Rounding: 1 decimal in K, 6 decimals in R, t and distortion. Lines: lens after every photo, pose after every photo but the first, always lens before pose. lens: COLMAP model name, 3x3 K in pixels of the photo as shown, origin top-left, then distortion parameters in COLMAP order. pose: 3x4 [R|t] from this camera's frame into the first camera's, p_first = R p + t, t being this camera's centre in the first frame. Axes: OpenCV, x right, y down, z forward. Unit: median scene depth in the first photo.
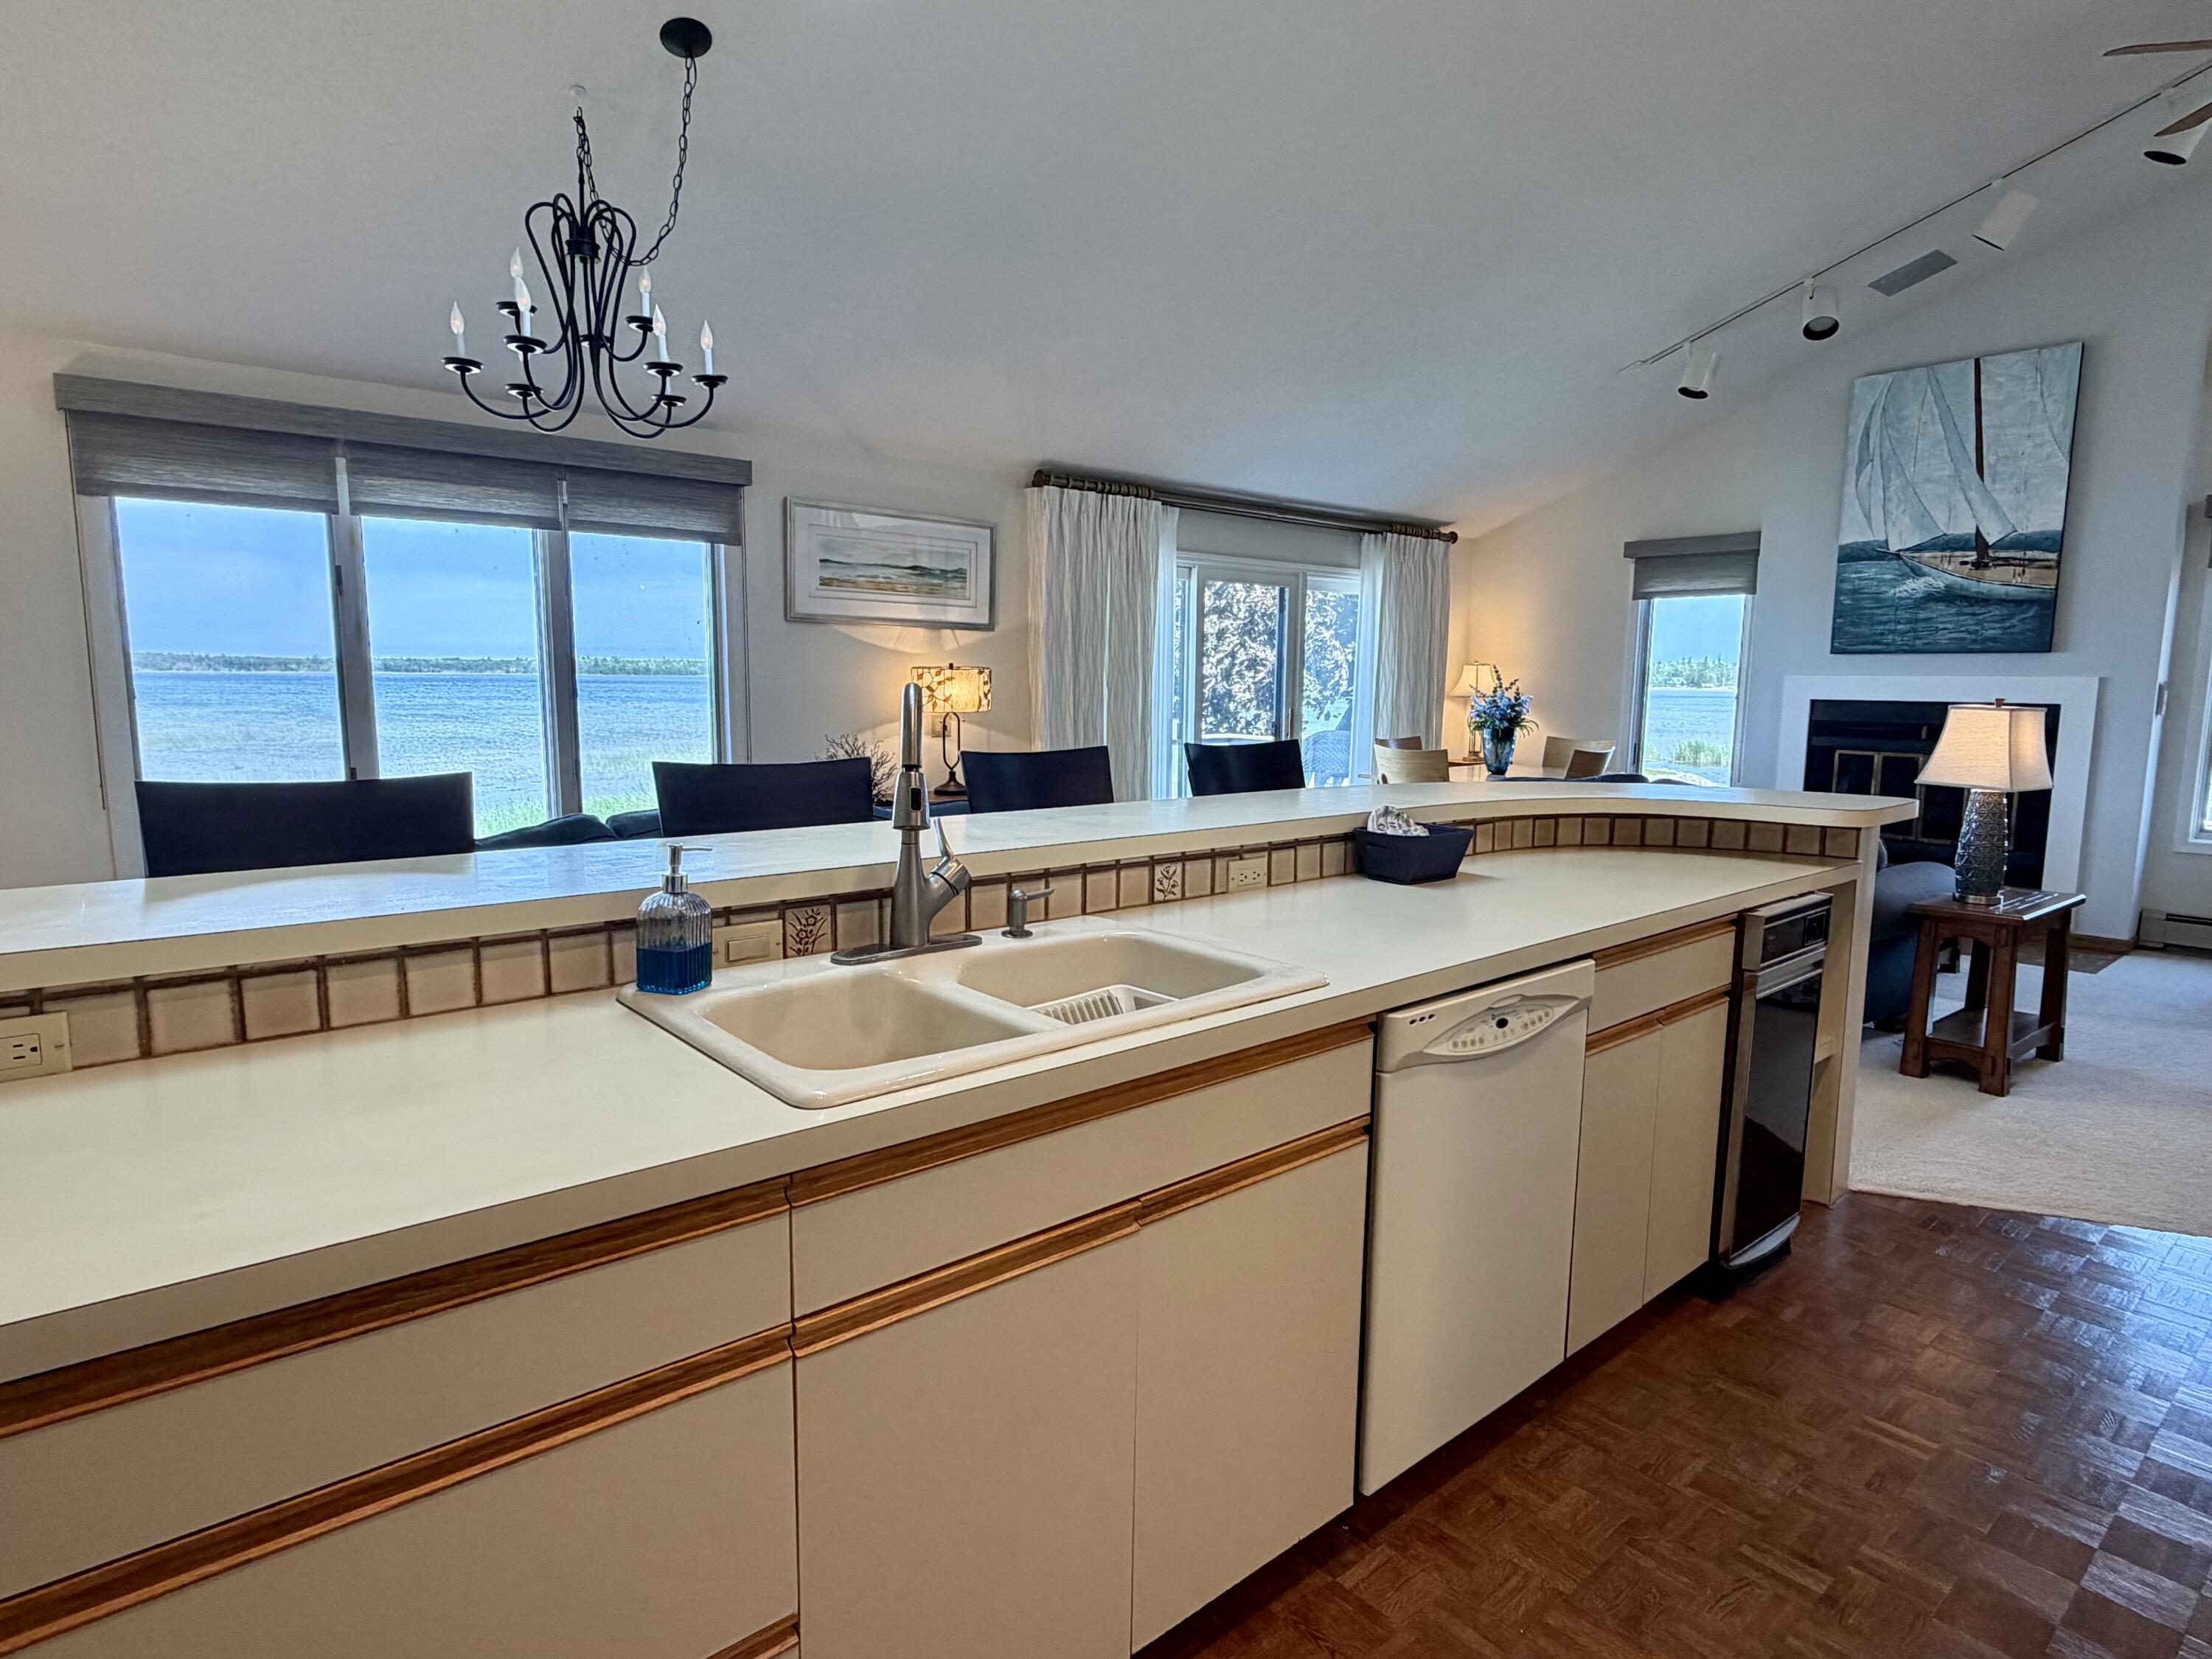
lens RADIAL K [[1201.9, 0, 1105.6], [0, 1201.9, 830.8], [0, 0, 1]] dist [0.000754, 0.000817]
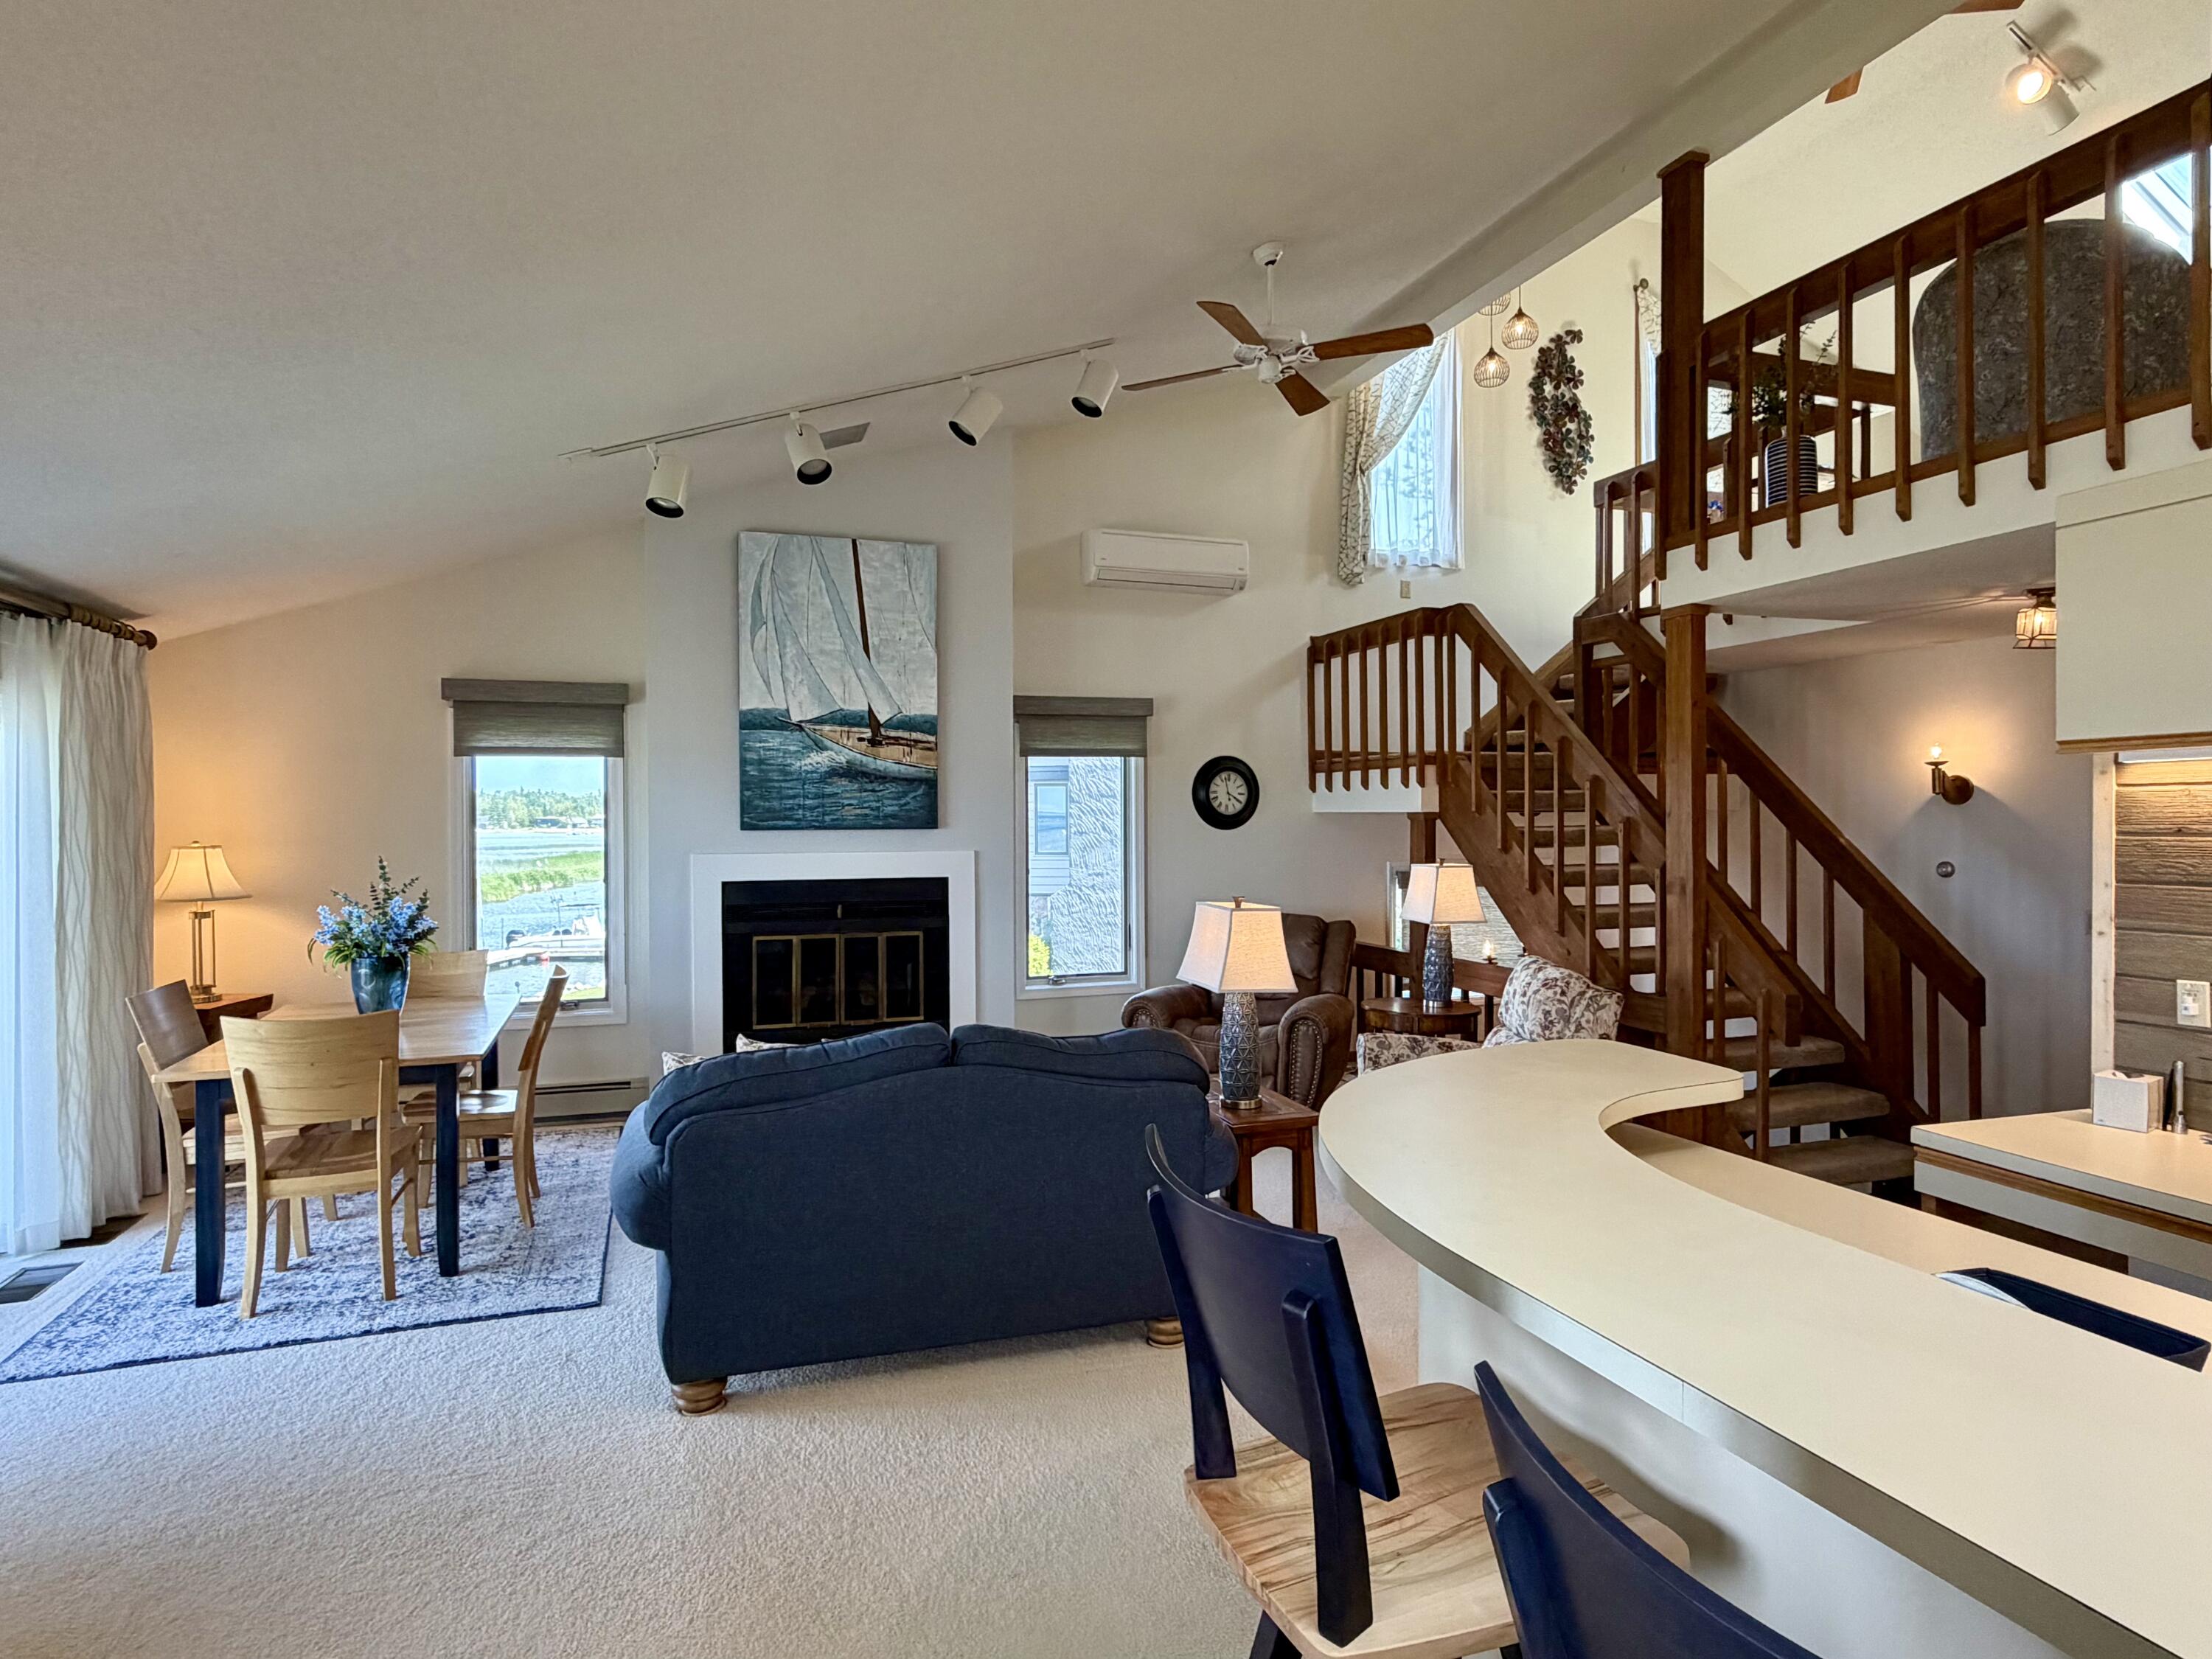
lens RADIAL K [[1201.9, 0, 1105.6], [0, 1201.9, 830.8], [0, 0, 1]] dist [0.000754, 0.000817]
pose [[0.354294, -0.020089, 0.934918, -0.142259], [0.127052, 0.991533, -0.026841, -0.096765], [-0.926463, 0.128293, 0.353847, 0.477344]]
